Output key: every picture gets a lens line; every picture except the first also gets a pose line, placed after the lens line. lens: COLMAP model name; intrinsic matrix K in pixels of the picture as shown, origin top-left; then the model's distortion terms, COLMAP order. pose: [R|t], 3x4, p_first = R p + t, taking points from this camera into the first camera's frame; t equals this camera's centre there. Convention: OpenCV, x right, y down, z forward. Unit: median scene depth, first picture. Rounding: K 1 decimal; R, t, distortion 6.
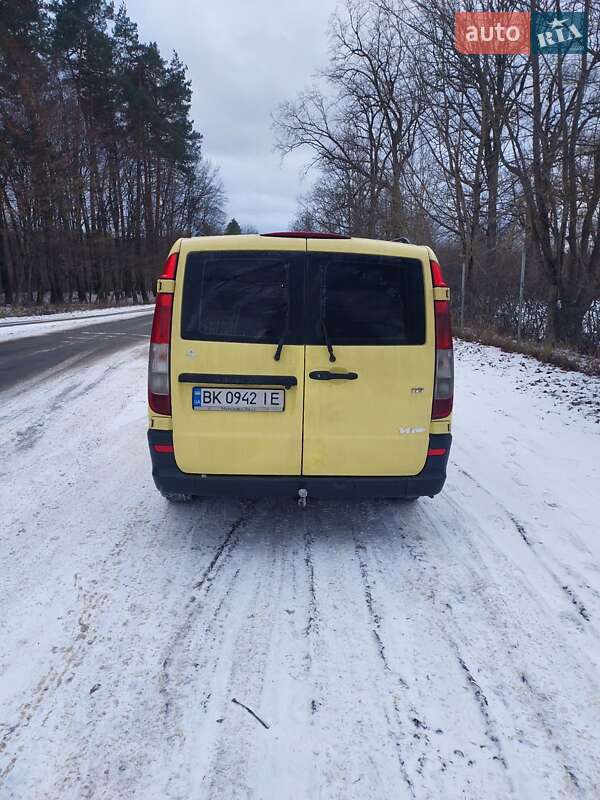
lens RADIAL K [[572.9, 0, 298.7], [0, 572.9, 380.3], [0, 0, 1]] dist [0.032568, 0.004719]
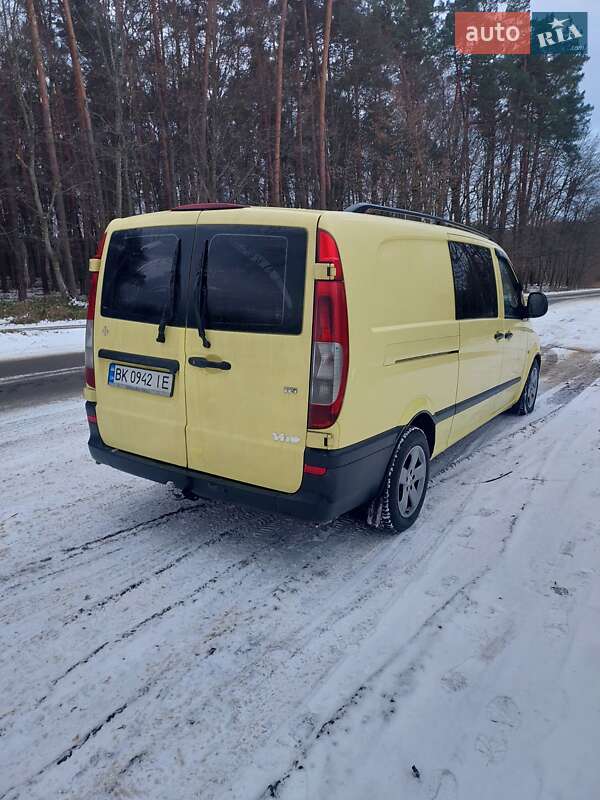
lens RADIAL K [[577.3, 0, 299.1], [0, 577.3, 383.6], [0, 0, 1]] dist [0.032193, 0.005831]
pose [[0.819471, 0.103832, -0.563637, 0.685275], [-0.094135, 0.994480, 0.046338, -0.031975], [0.565337, 0.015085, 0.824722, 0.333302]]
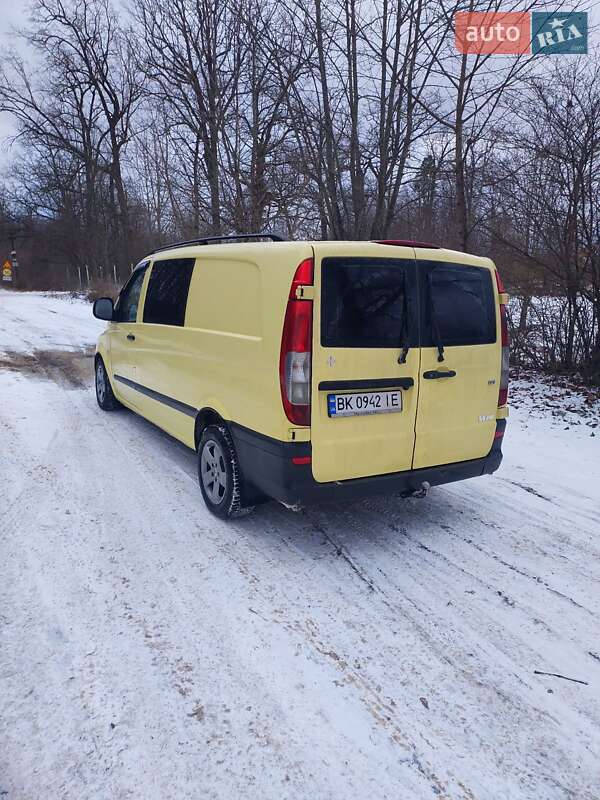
lens RADIAL K [[572.9, 0, 298.7], [0, 572.9, 380.3], [0, 0, 1]] dist [0.032568, 0.004719]
pose [[0.884237, -0.065205, 0.462465, -0.681029], [0.057943, 0.997872, 0.029907, -0.045202], [-0.463431, 0.000352, 0.886133, 0.153427]]
